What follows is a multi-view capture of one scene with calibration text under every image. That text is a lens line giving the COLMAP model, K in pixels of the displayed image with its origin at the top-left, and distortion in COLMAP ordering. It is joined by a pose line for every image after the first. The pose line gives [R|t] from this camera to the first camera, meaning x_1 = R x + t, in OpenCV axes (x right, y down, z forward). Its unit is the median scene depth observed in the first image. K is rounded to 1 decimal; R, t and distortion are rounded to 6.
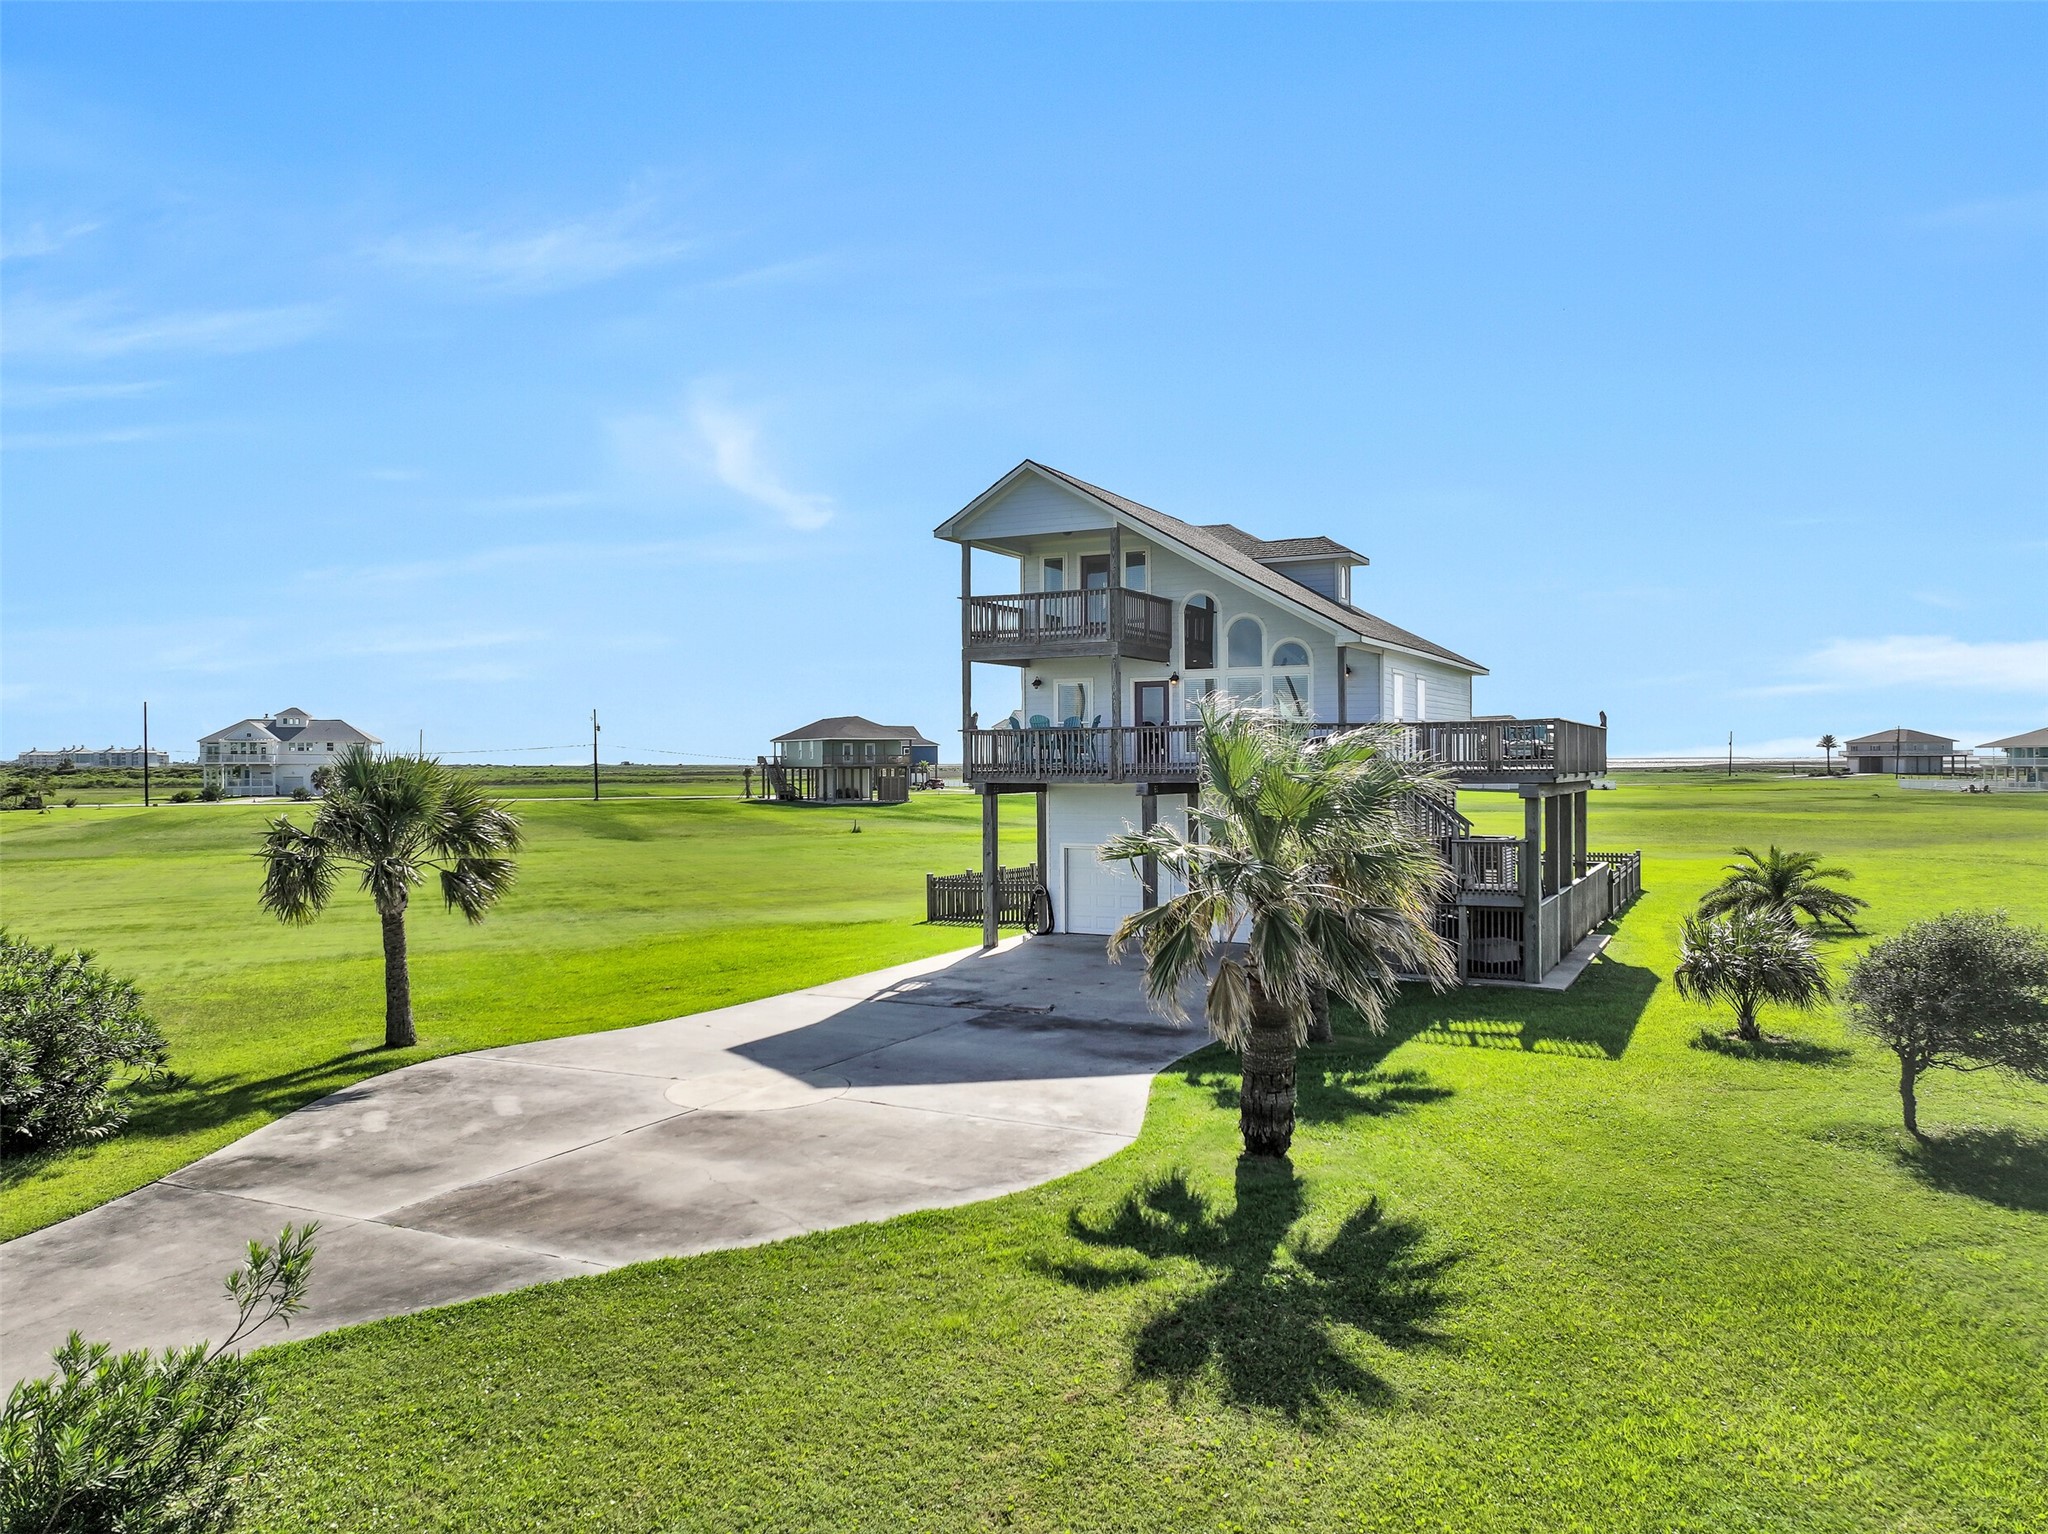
lens RADIAL K [[1443.6, 0, 1027.3], [0, 1443.6, 764.7], [0, 0, 1]] dist [0.007172, 0.005750]
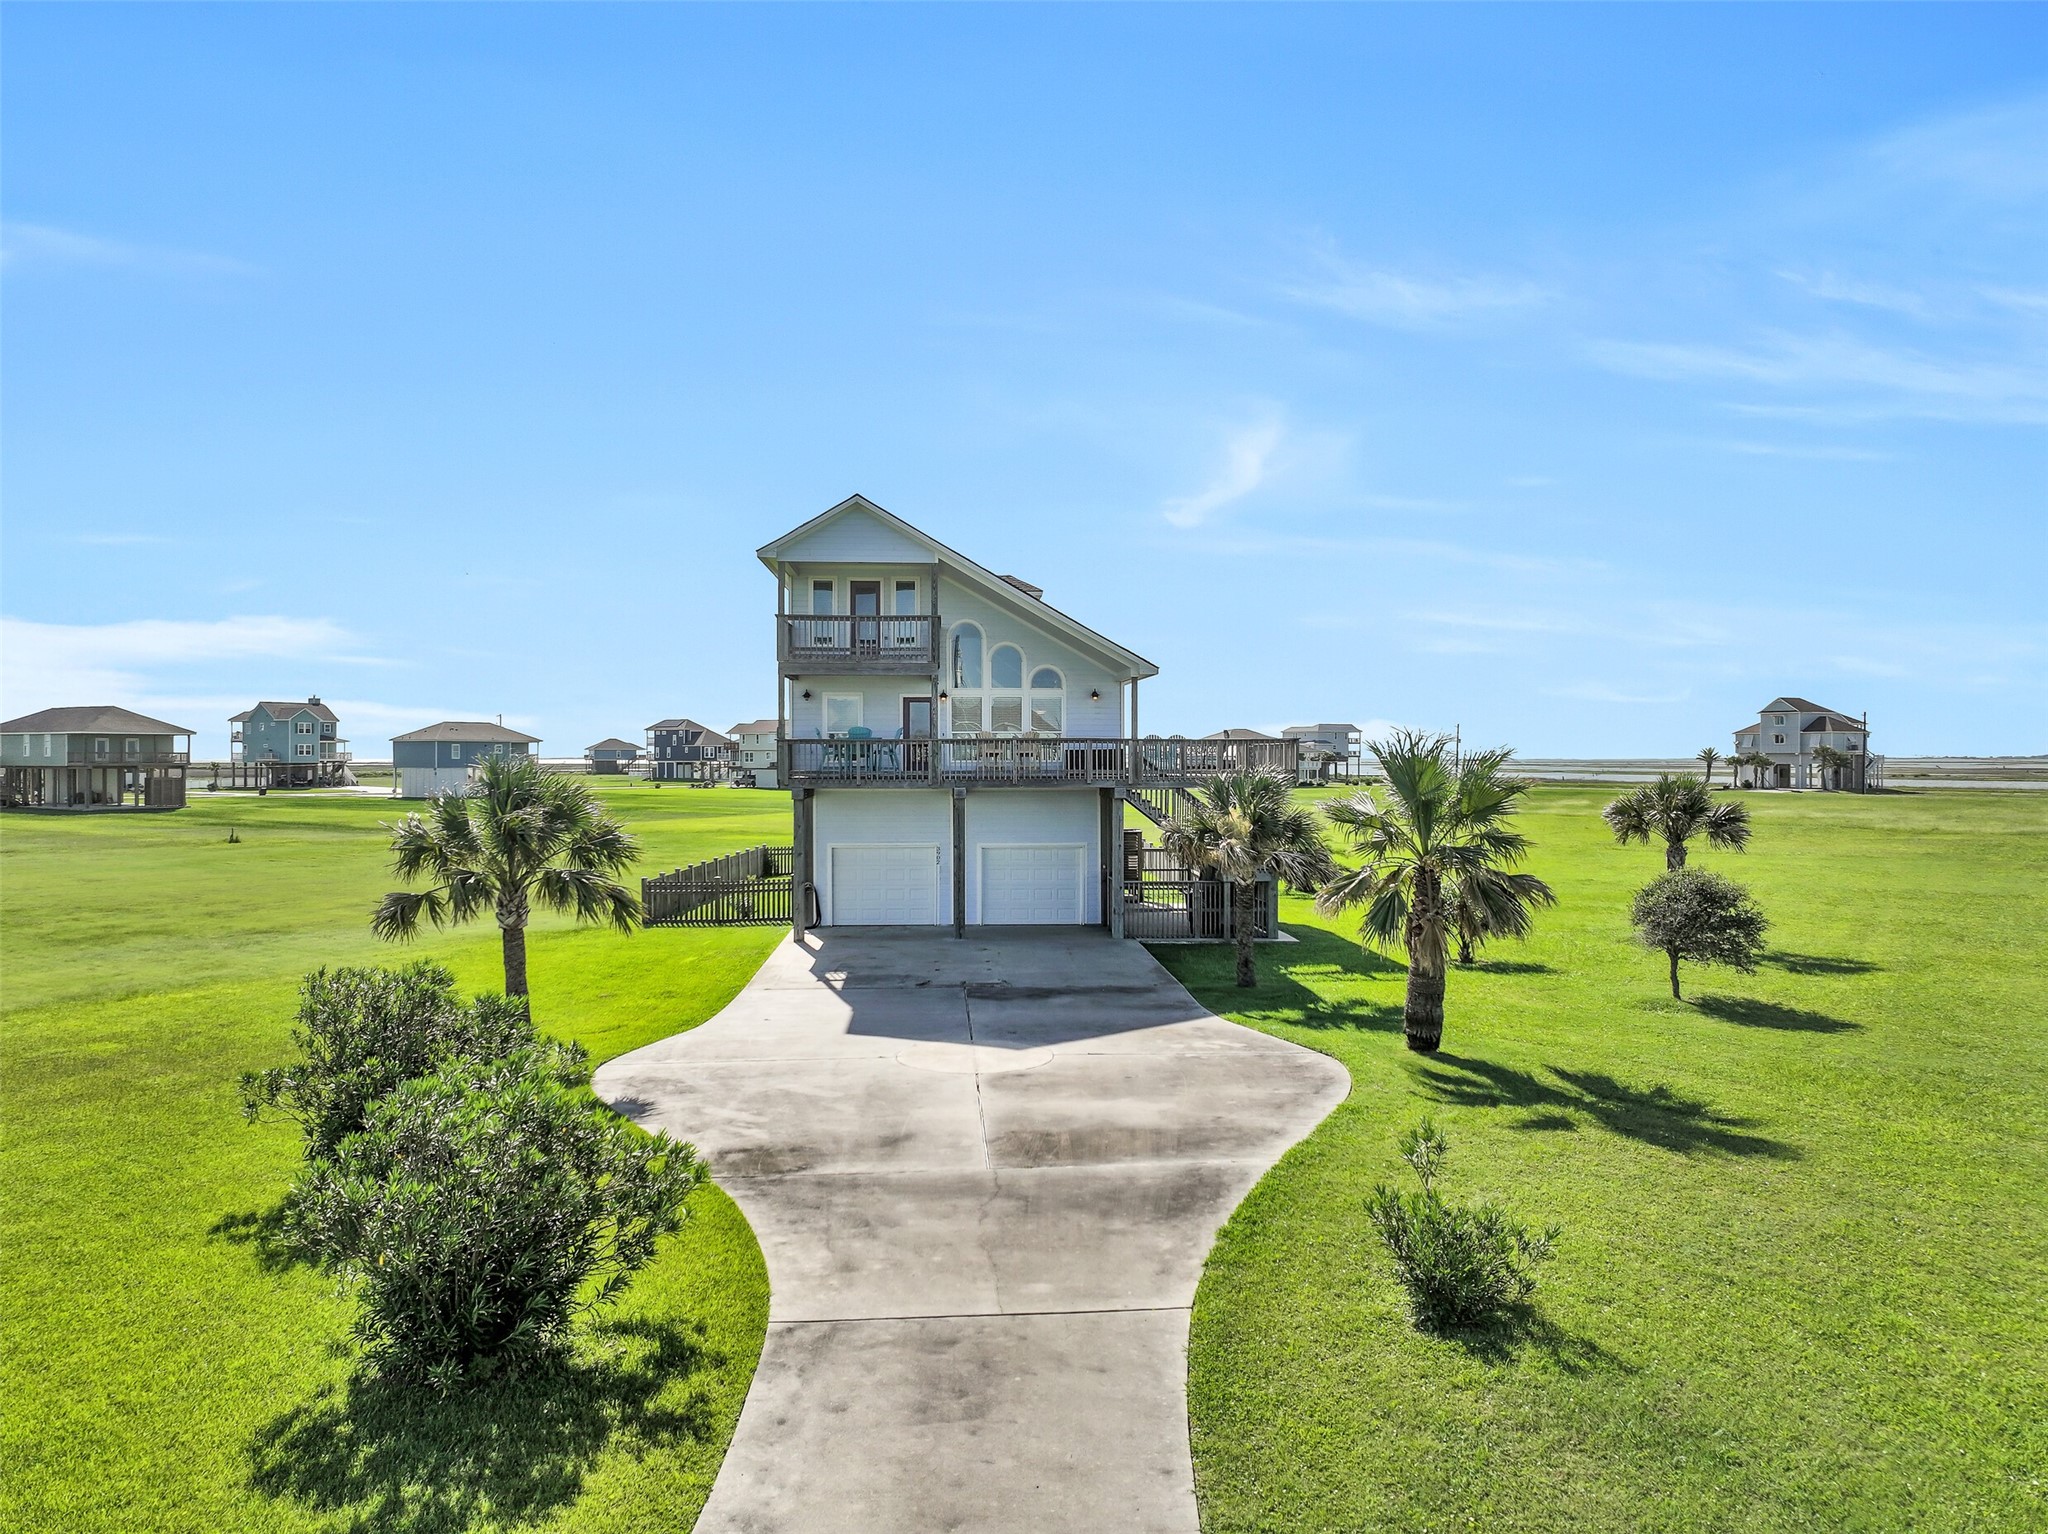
lens RADIAL K [[1443.6, 0, 1028.4], [0, 1443.6, 773.6], [0, 0, 1]] dist [0.007172, 0.005750]
pose [[0.849279, 0.000690, 0.527945, -0.458598], [-0.004415, 0.999973, 0.005795, -0.005634], [-0.527927, -0.007252, 0.849259, -0.003744]]
